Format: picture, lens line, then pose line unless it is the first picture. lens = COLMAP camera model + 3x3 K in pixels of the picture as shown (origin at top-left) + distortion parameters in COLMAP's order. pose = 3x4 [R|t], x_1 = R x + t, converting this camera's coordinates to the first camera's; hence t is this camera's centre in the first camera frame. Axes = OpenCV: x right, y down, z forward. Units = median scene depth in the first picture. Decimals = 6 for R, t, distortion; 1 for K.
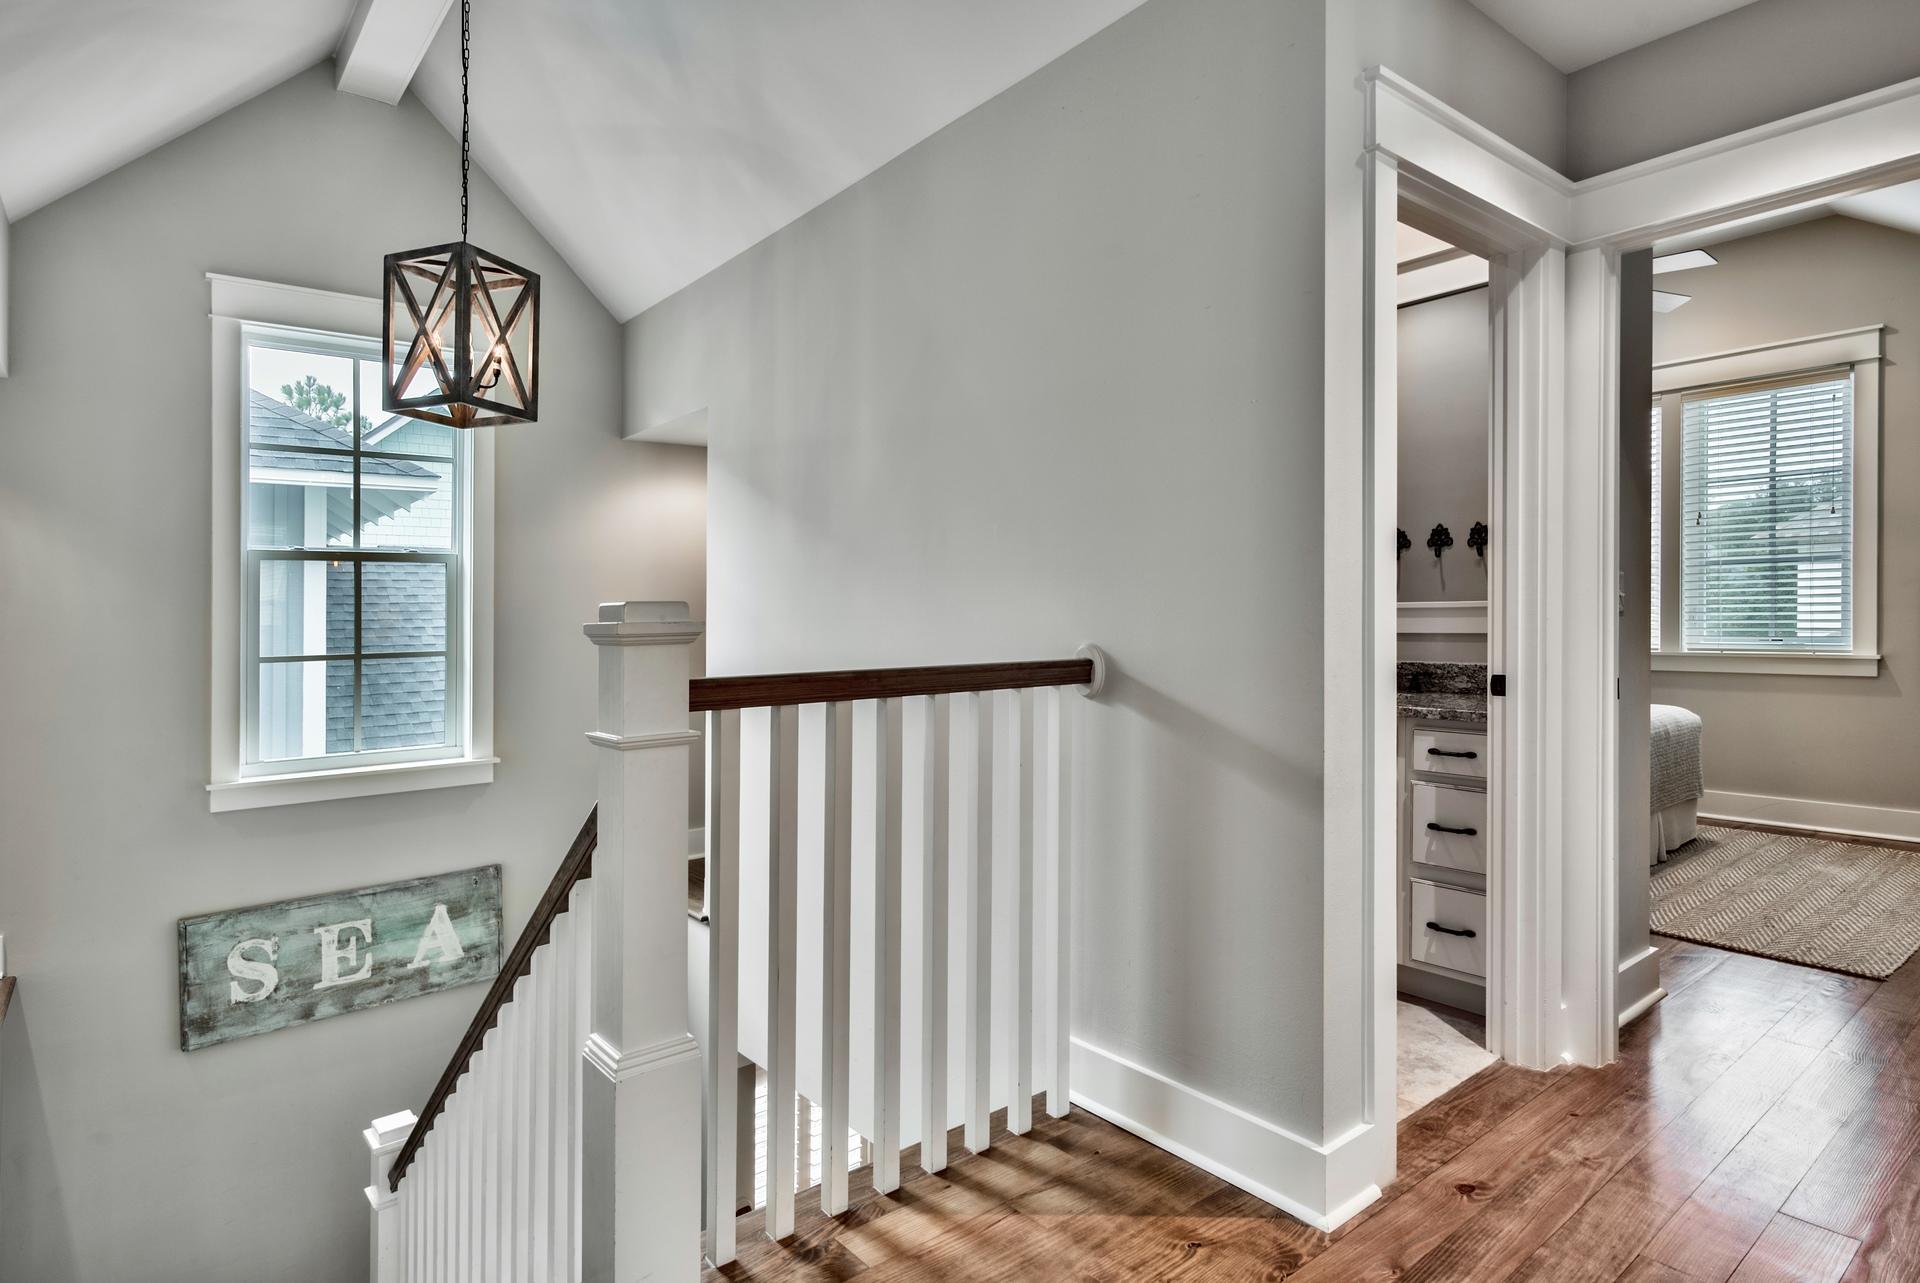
lens RADIAL K [[1020.2, 0, 964.8], [0, 1020.2, 626.5], [0, 0, 1]] dist [0.005046, 0.000095]
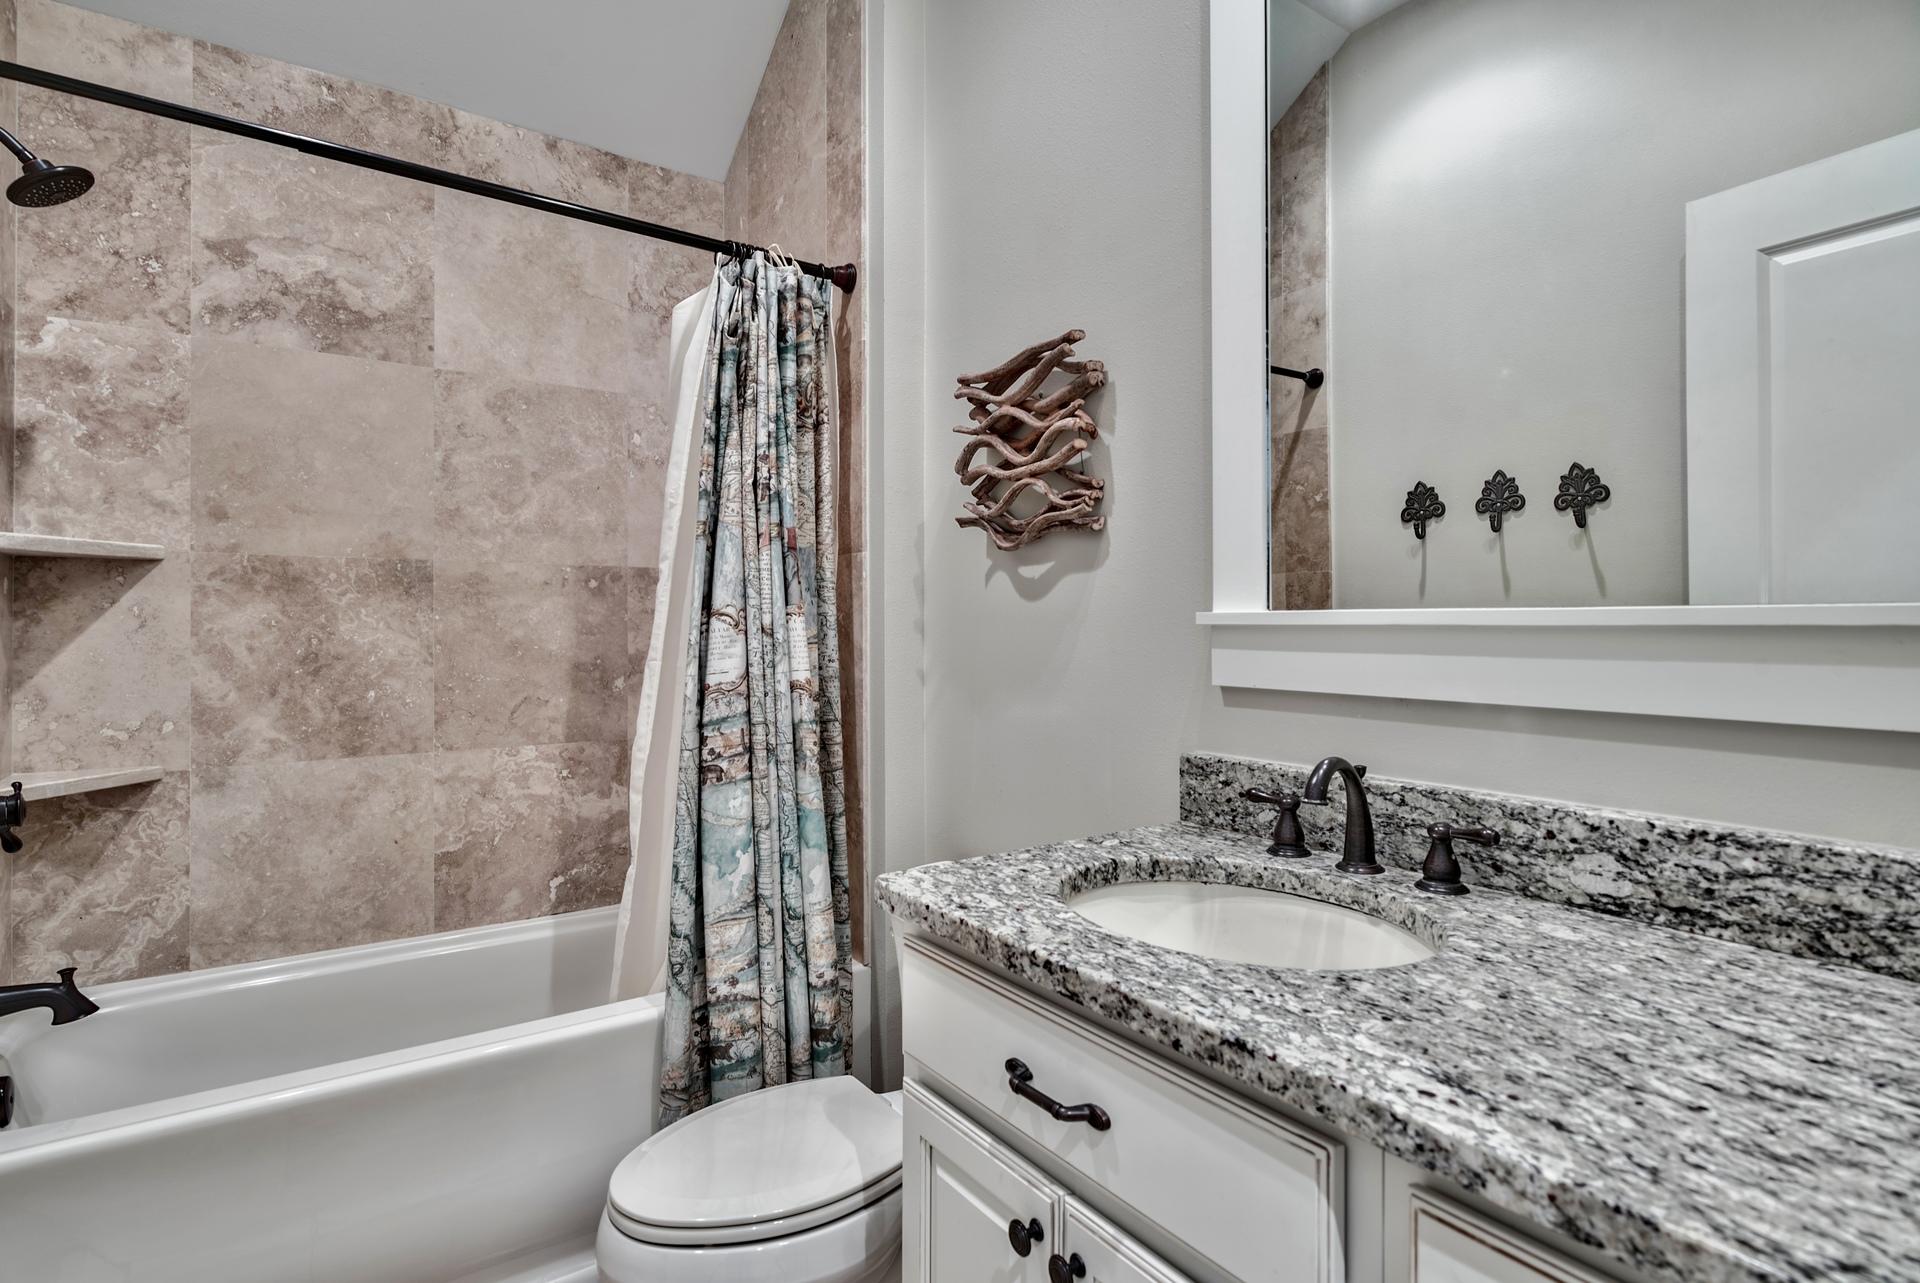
lens RADIAL K [[945.6, 0, 966.1], [0, 945.6, 638.7], [0, 0, 1]] dist [-0.011835, 0.003030]
pose [[0.997572, -0.002573, -0.069596, 0.259247], [0.002182, 0.999981, -0.005695, -0.011555], [0.069609, 0.005529, 0.997559, 0.574786]]
